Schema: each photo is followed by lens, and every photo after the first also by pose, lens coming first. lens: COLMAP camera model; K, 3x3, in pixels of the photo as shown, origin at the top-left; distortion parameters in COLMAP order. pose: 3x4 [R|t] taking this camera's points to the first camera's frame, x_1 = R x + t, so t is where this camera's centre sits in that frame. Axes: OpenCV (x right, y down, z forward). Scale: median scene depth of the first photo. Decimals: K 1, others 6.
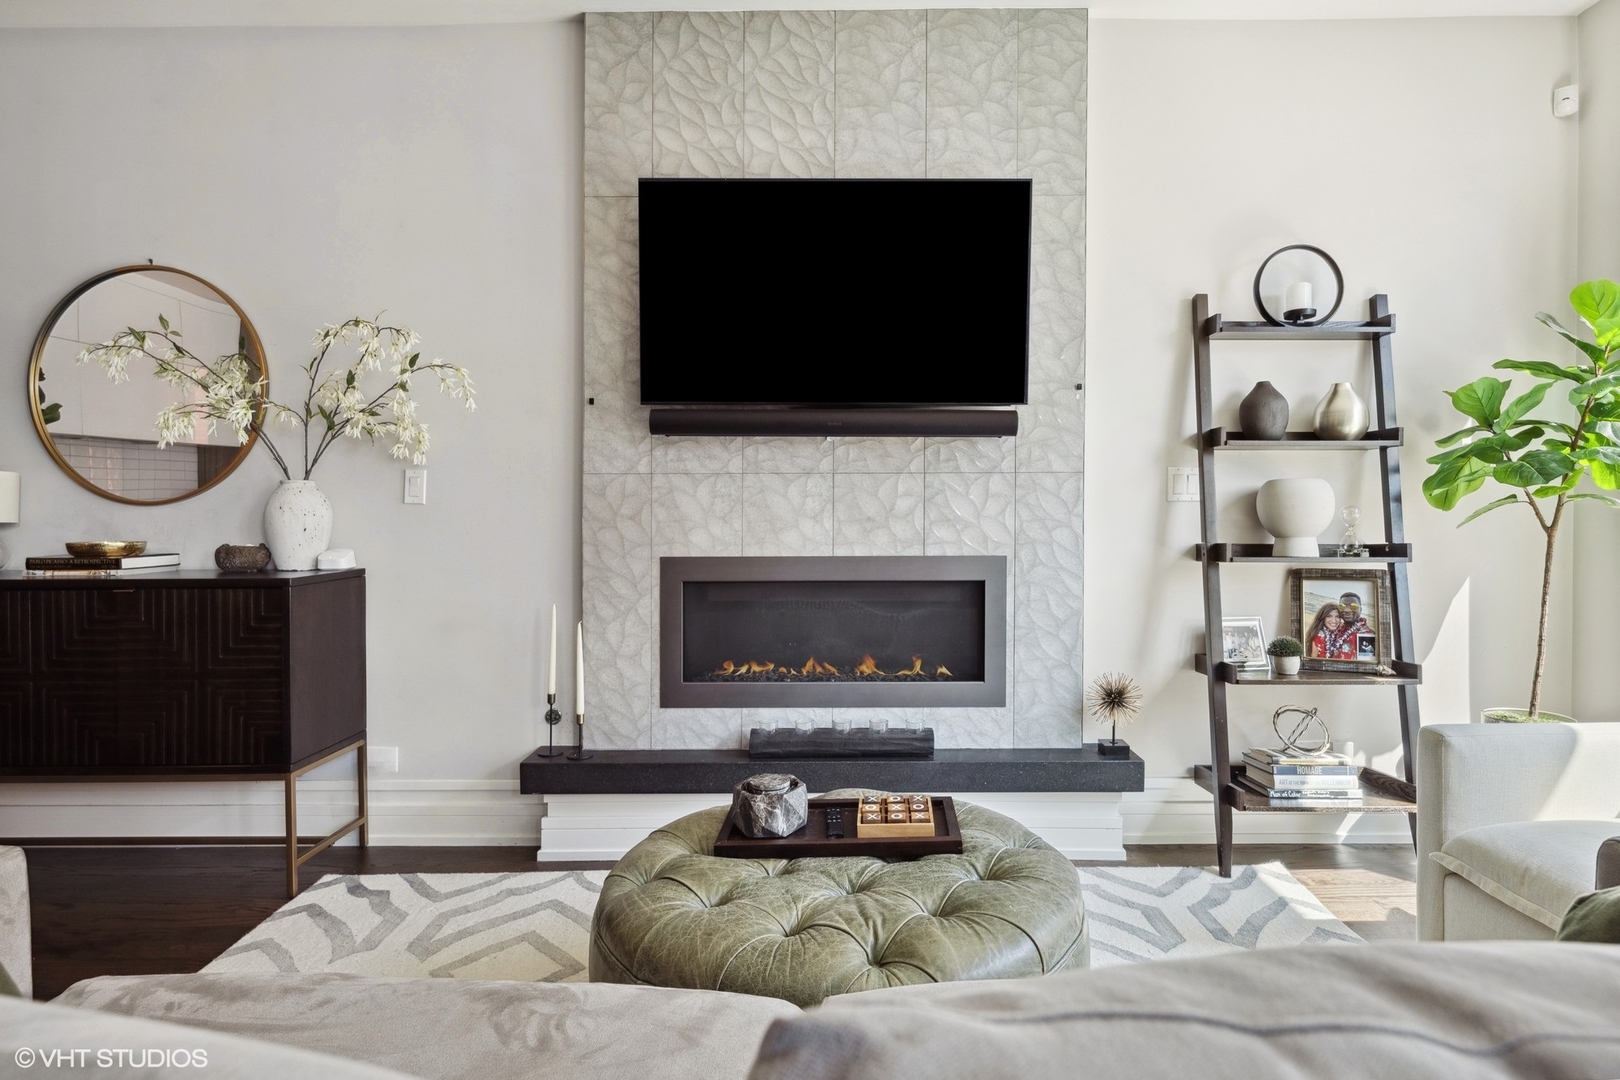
lens RADIAL K [[876.9, 0, 859.1], [0, 876.9, 523.9], [0, 0, 1]] dist [-0.003192, -0.000240]
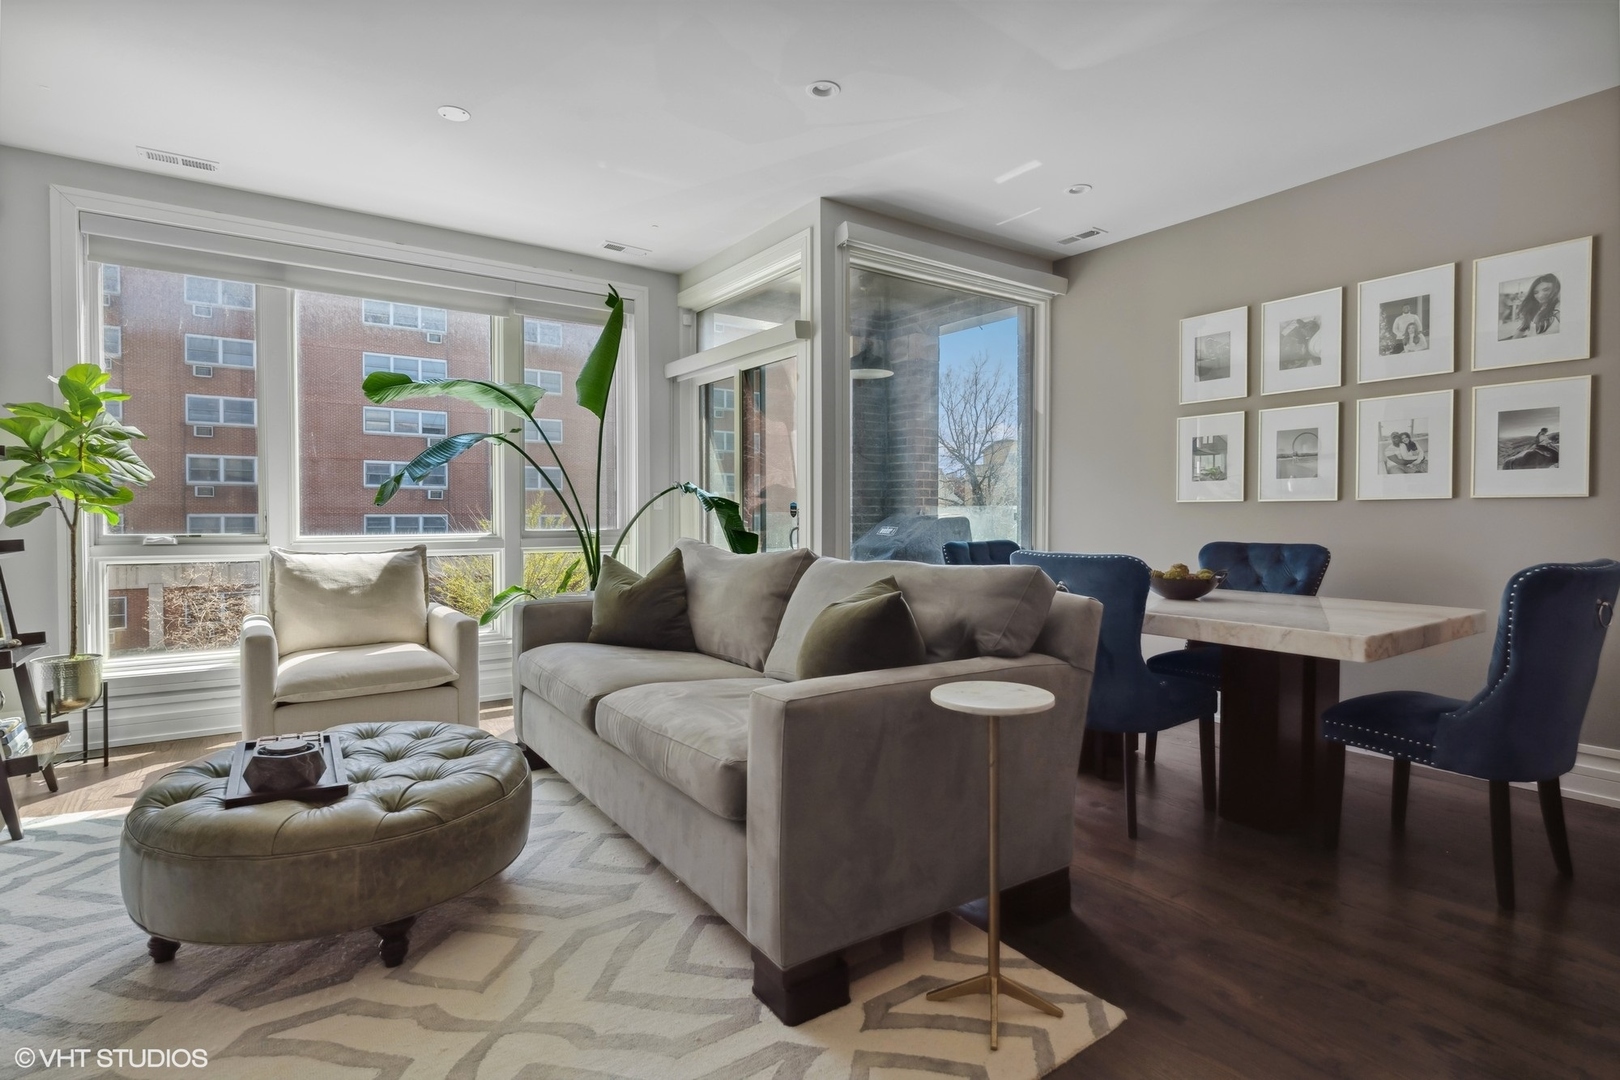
lens RADIAL K [[809.4, 0, 805.8], [0, 809.4, 533.6], [0, 0, 1]] dist [-0.001856, -0.000630]
pose [[-0.573460, -0.016576, 0.819066, -0.928341], [0.008791, 0.999613, 0.026384, -0.006456], [-0.819187, 0.022330, -0.573092, 0.704070]]
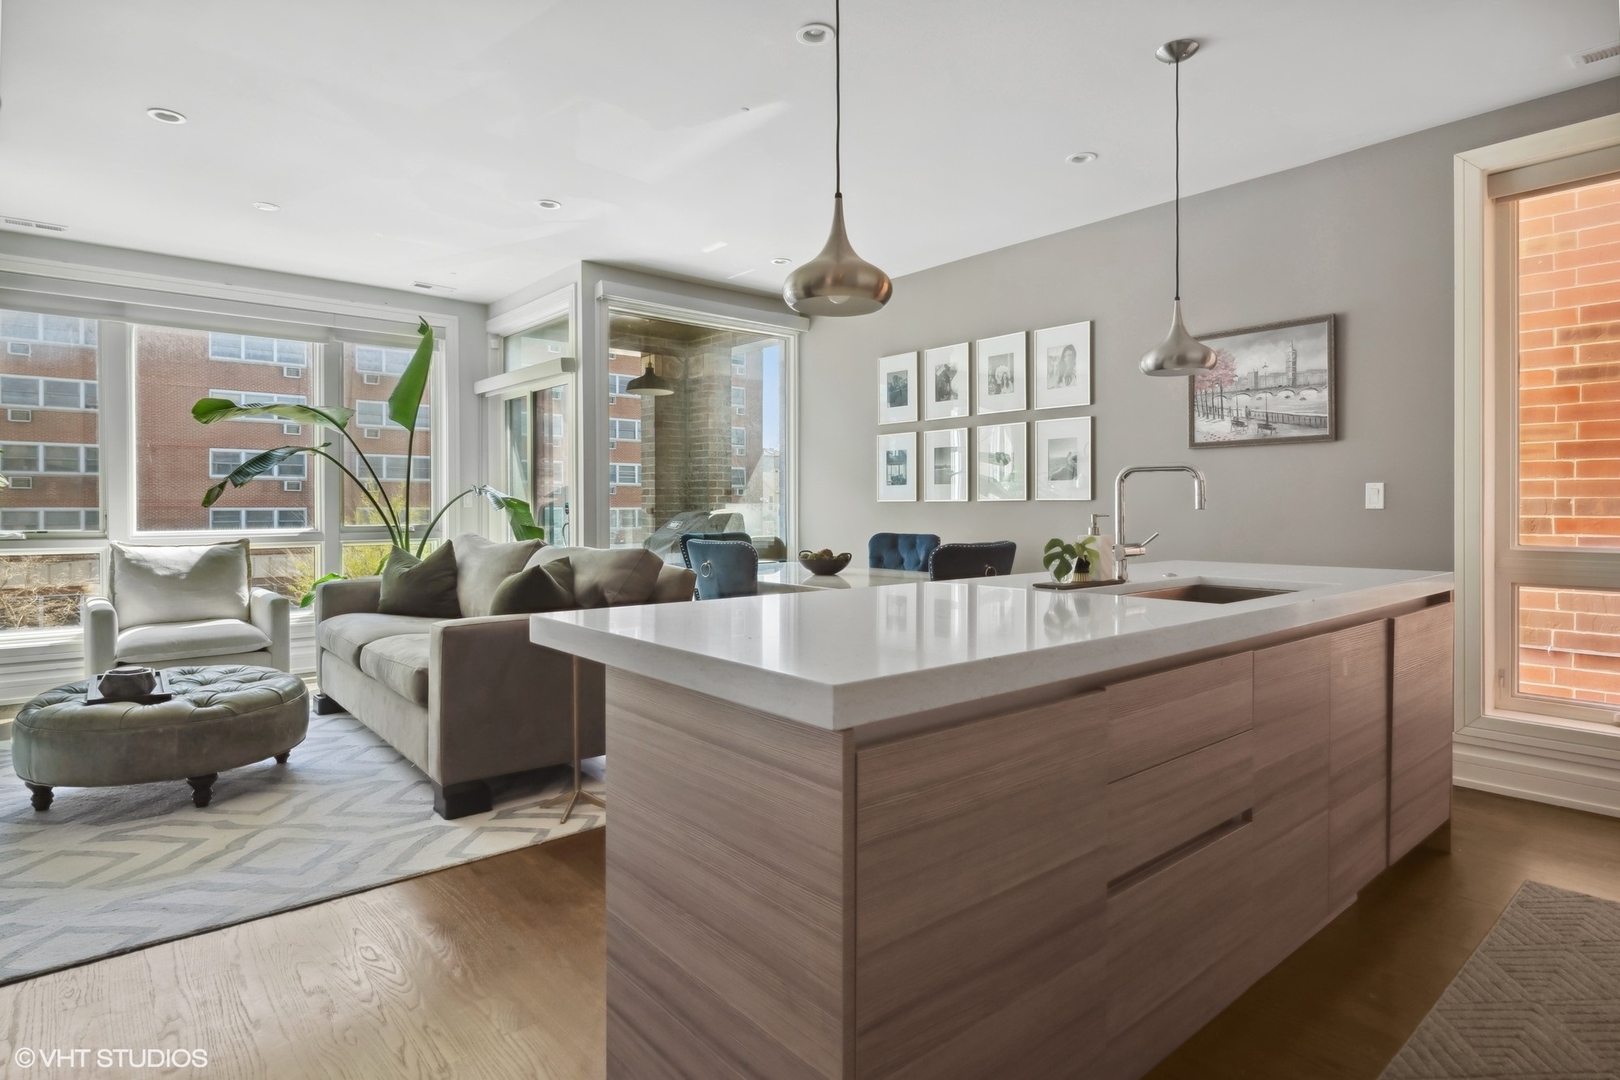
lens RADIAL K [[876.9, 0, 813.0], [0, 876.9, 514.6], [0, 0, 1]] dist [-0.003192, -0.000240]
pose [[-0.653402, -0.003439, 0.757003, -1.584605], [0.010584, 0.999850, 0.013678, -0.018938], [-0.756937, 0.016949, -0.653268, 0.743529]]
